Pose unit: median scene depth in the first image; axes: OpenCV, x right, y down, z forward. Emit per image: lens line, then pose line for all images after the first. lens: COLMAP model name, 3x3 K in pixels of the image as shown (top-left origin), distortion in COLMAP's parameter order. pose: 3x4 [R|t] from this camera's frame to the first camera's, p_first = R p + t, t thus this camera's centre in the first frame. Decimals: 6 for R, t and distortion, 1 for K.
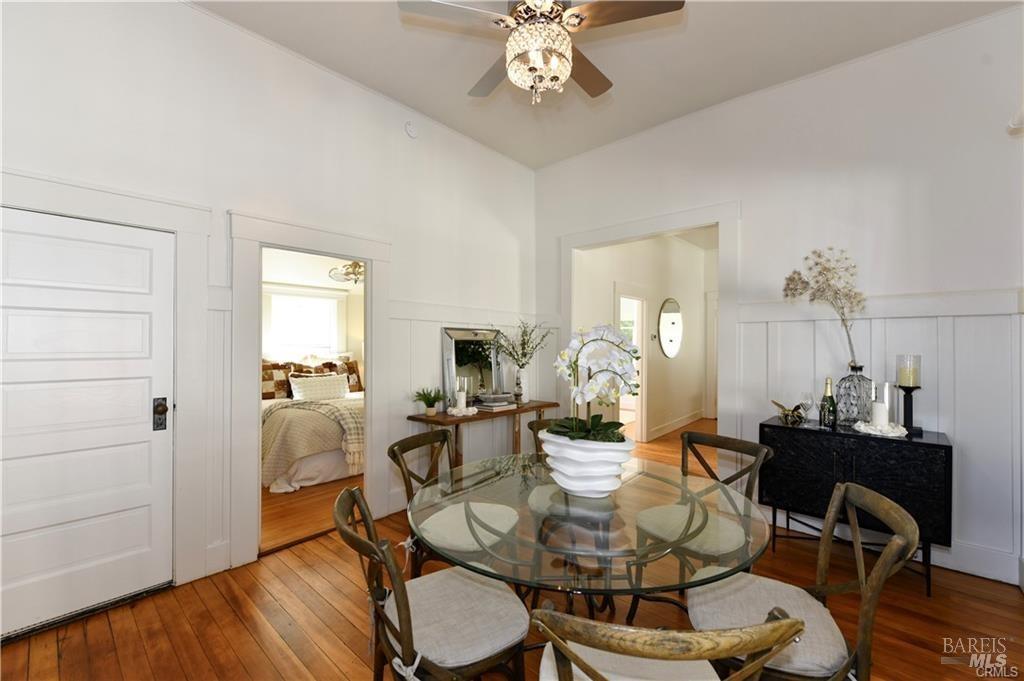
lens RADIAL K [[417.6, 0, 512.0], [0, 417.6, 340.5], [0, 0, 1]] dist [-0.009841, -0.006201]
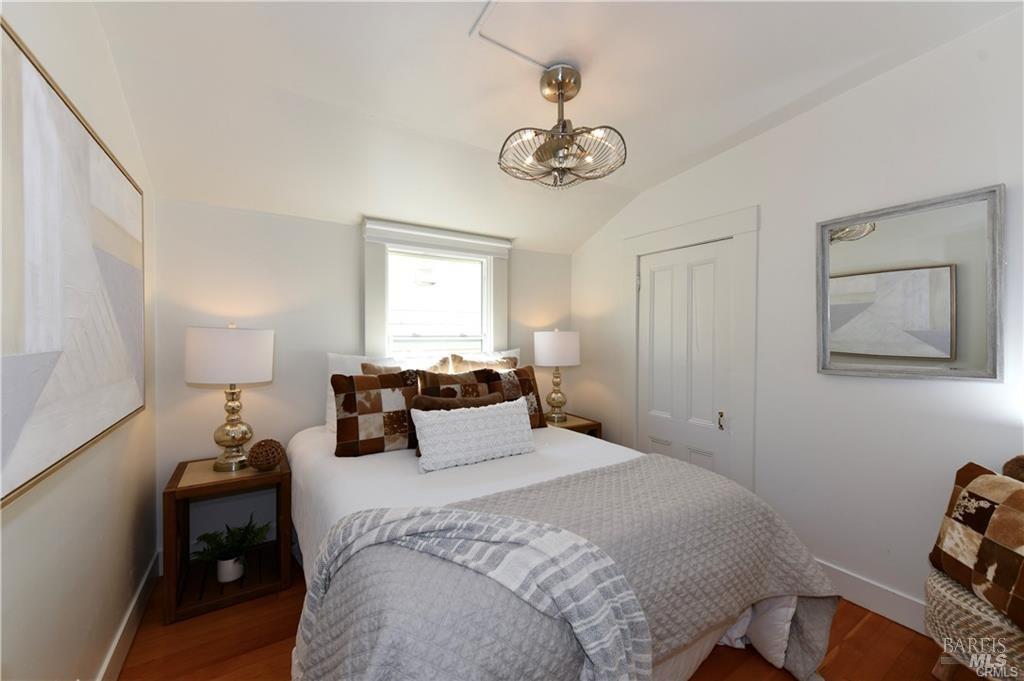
lens RADIAL K [[411.9, 0, 512.0], [0, 411.9, 340.5], [0, 0, 1]] dist [-0.001210, -0.000263]
pose [[0.959664, 0.003220, -0.281132, -0.291394], [0.002064, 0.999827, 0.018495, 0.007506], [0.281143, -0.018329, 0.959491, 0.574465]]
